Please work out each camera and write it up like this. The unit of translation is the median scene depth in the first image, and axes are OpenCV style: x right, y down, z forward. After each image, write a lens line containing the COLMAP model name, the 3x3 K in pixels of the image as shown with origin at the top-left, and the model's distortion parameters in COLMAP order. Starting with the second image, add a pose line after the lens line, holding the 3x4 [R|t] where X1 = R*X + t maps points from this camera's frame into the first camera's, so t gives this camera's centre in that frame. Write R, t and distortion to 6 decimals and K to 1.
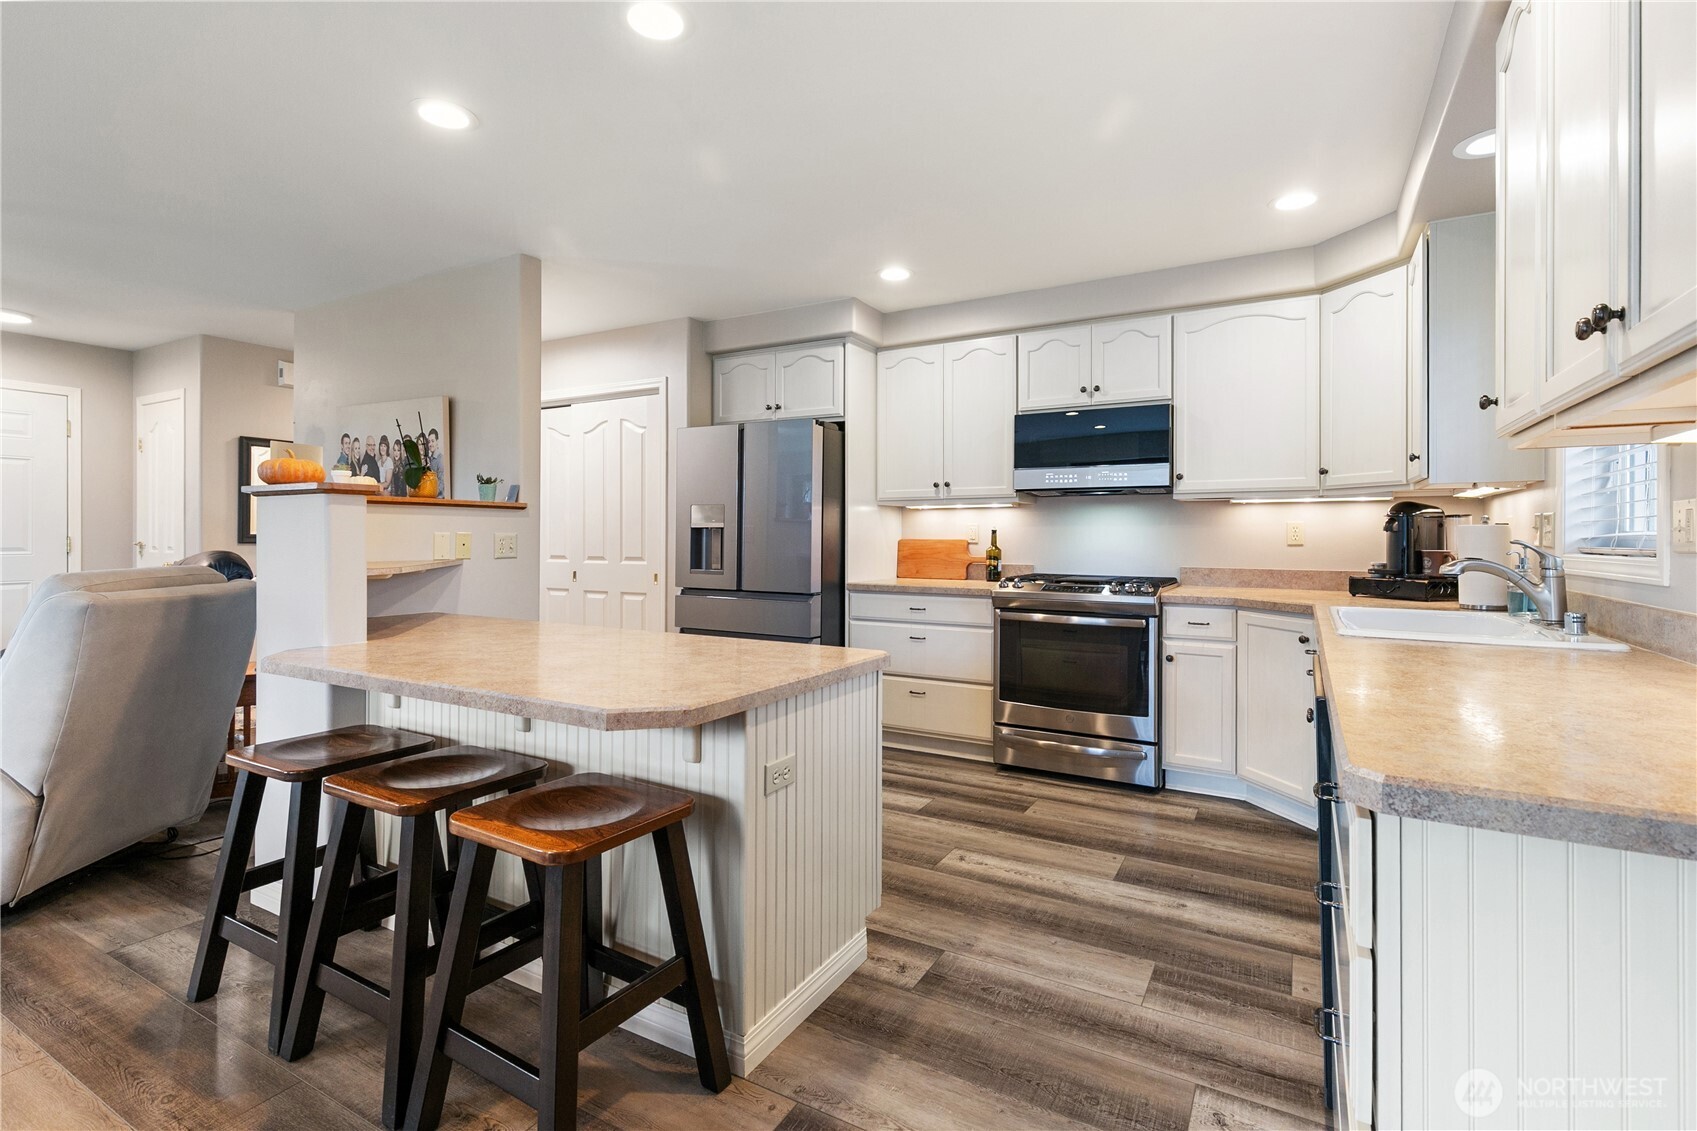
lens RADIAL K [[799.4, 0, 865.3], [0, 799.4, 550.3], [0, 0, 1]] dist [-0.003698, -0.000020]
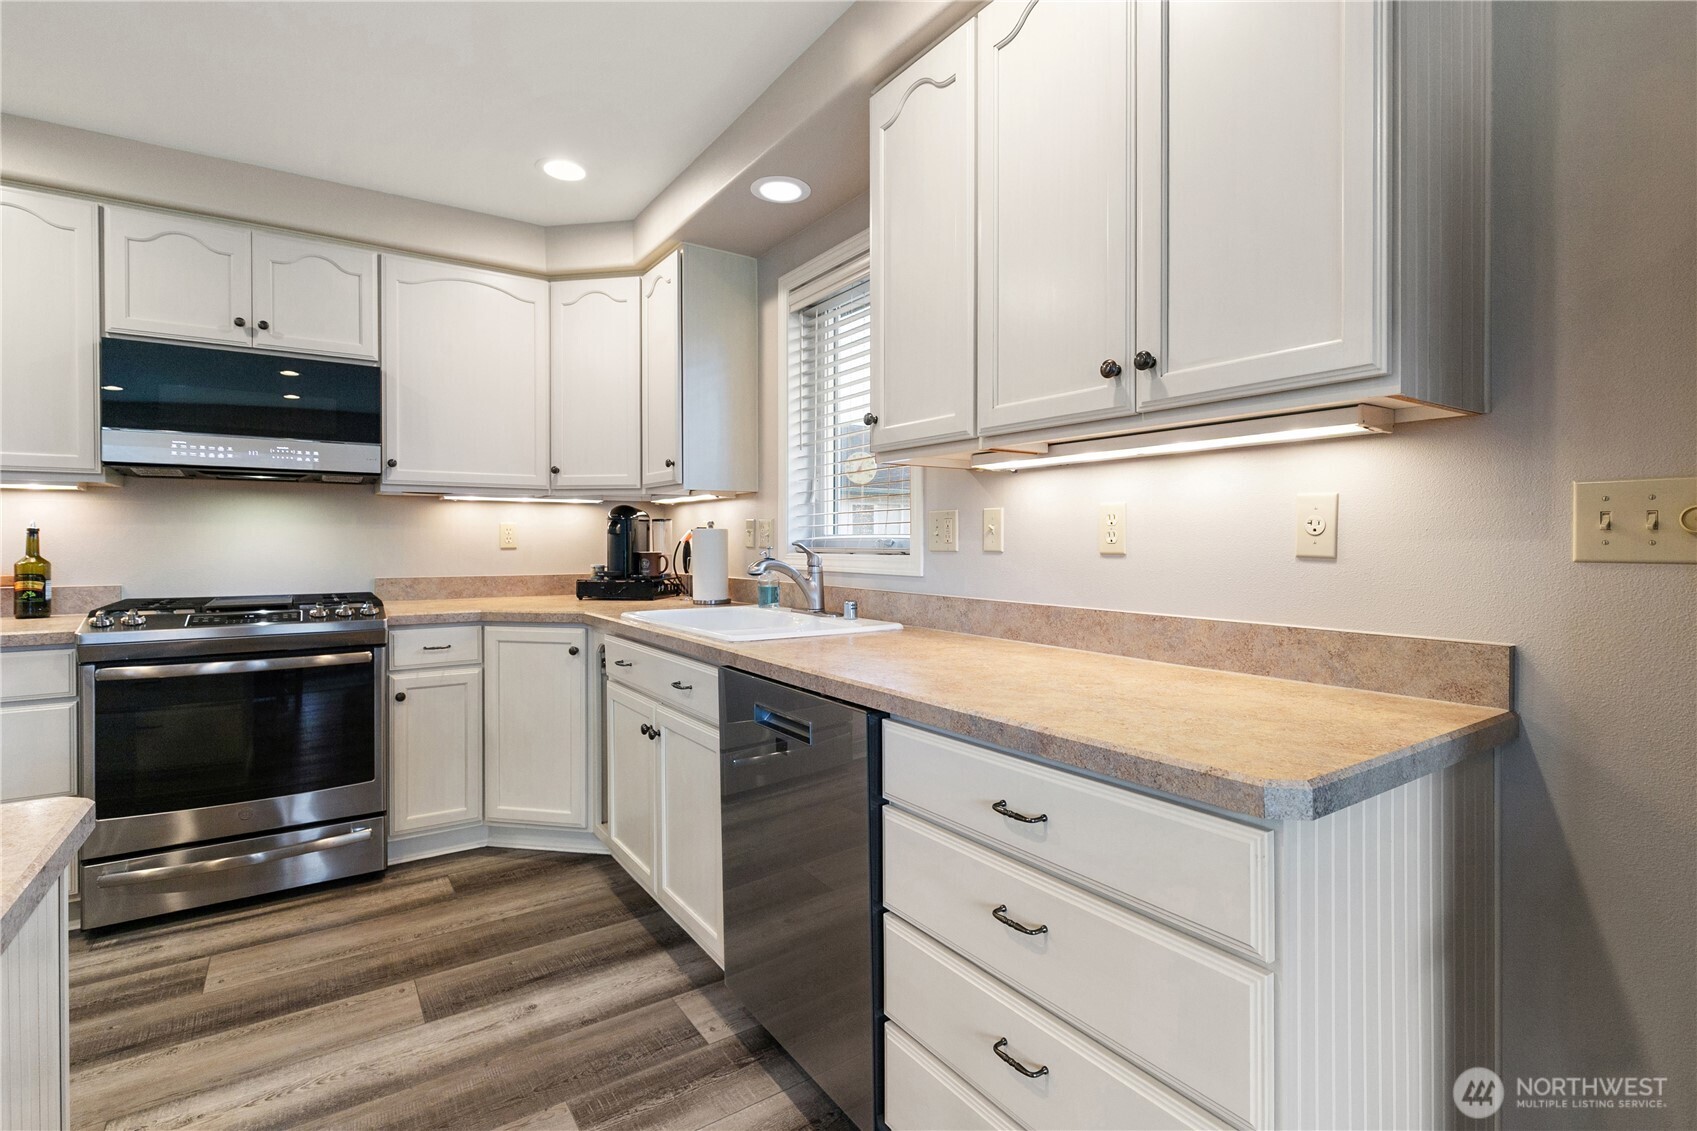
lens RADIAL K [[799.4, 0, 852.6], [0, 799.4, 550.9], [0, 0, 1]] dist [-0.003698, -0.000020]
pose [[0.436047, -0.015744, 0.899786, -0.125962], [0.016643, 0.999817, 0.009429, -0.006483], [-0.899770, 0.010863, 0.436229, 0.275687]]
